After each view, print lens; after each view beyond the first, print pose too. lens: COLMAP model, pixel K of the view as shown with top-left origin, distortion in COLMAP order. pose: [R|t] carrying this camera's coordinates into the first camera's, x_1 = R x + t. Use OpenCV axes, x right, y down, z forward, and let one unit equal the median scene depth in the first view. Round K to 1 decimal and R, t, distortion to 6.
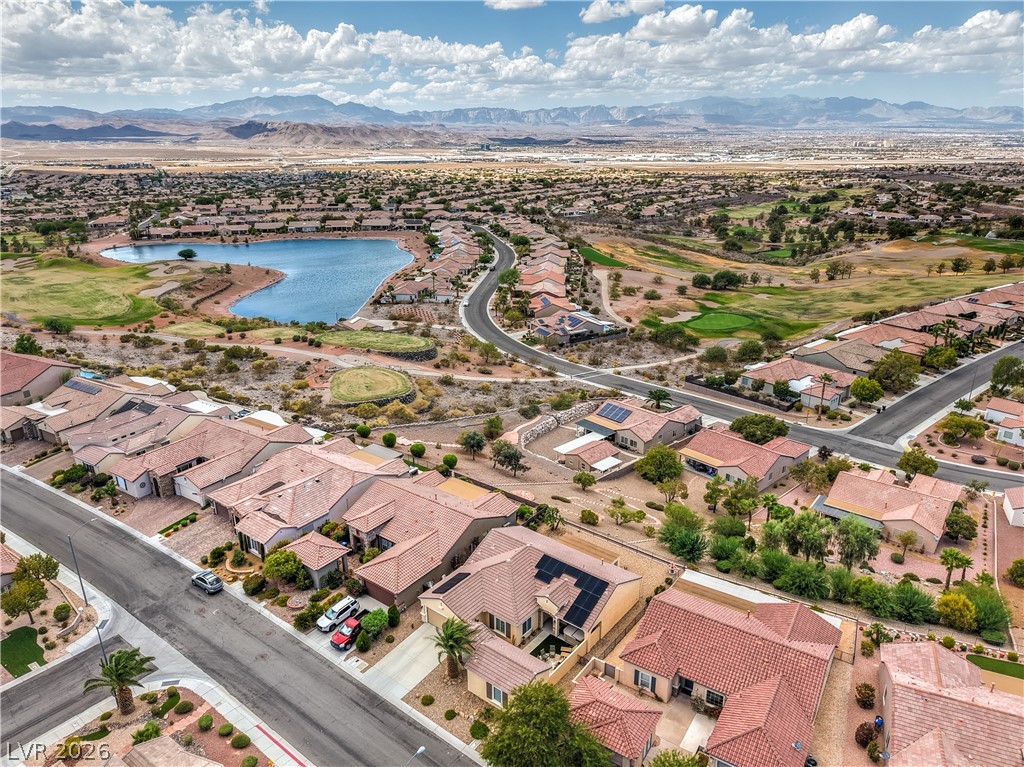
lens RADIAL K [[690.9, 0, 515.2], [0, 690.9, 386.9], [0, 0, 1]] dist [0.028778, -0.020626]
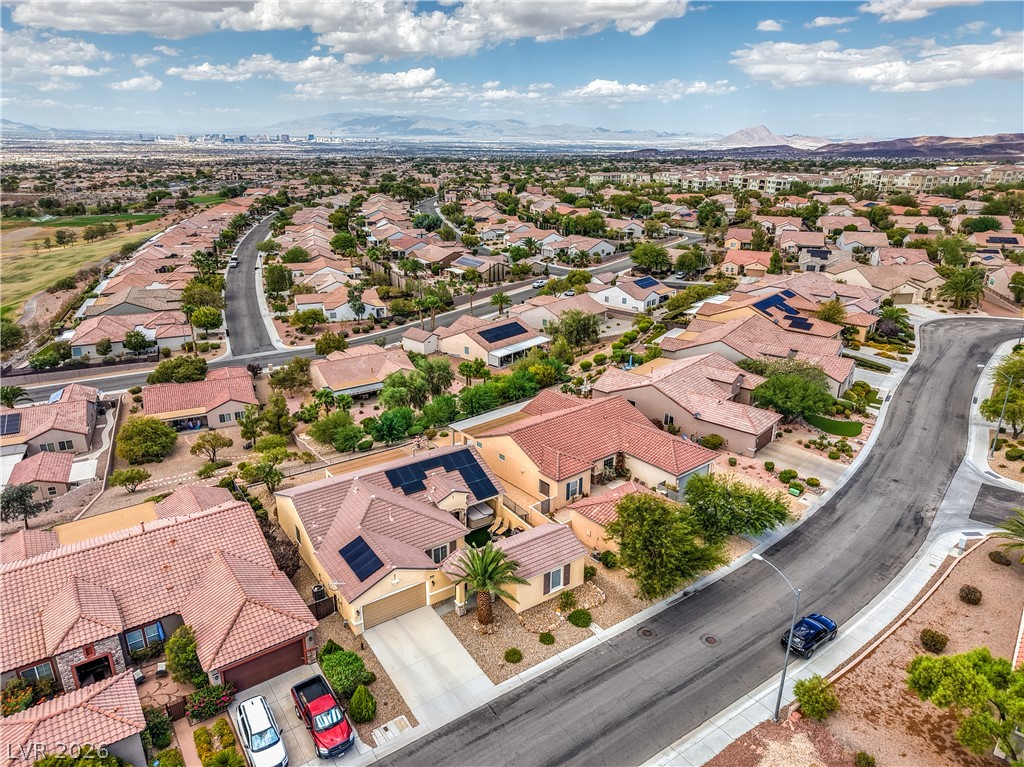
lens RADIAL K [[686.6, 0, 508.5], [0, 686.6, 383.9], [0, 0, 1]] dist [0.035601, -0.031183]
pose [[0.300382, -0.319156, 0.898838, -0.071914], [0.324721, 0.920284, 0.218252, 0.003905], [-0.896843, 0.226312, 0.380074, 0.071271]]
